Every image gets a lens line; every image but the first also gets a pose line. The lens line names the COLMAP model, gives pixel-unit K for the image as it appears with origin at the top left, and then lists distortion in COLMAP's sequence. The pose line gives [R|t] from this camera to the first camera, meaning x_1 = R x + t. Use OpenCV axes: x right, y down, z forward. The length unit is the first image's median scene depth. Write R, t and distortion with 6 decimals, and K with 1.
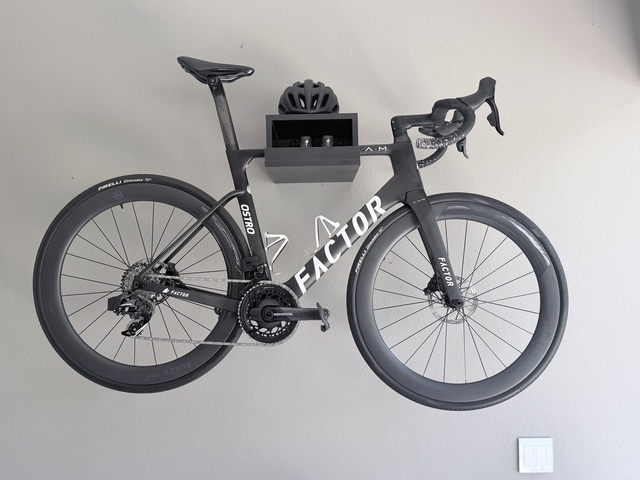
lens RADIAL K [[603.1, 0, 321.2], [0, 603.1, 242.4], [0, 0, 1]] dist [0.010982, 0.000000]
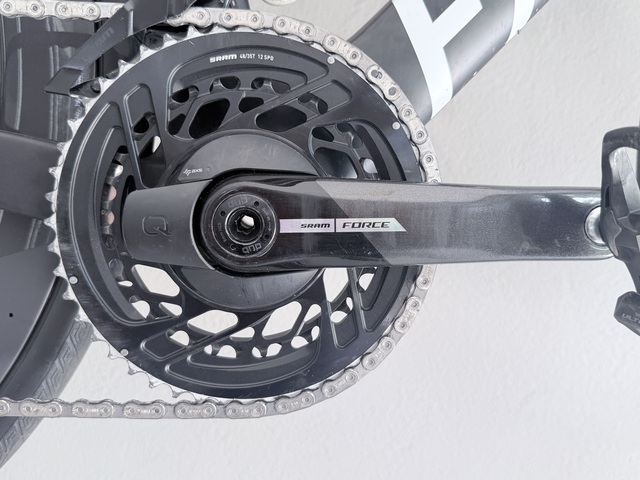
lens RADIAL K [[603.1, 0, 319.4], [0, 603.1, 240.3], [0, 0, 1]] dist [0.010982, 0.000000]
pose [[0.996492, -0.015906, 0.082163, -0.080406], [0.006011, 0.992839, 0.119307, 0.103406], [-0.083472, -0.118394, 0.989452, 0.836752]]
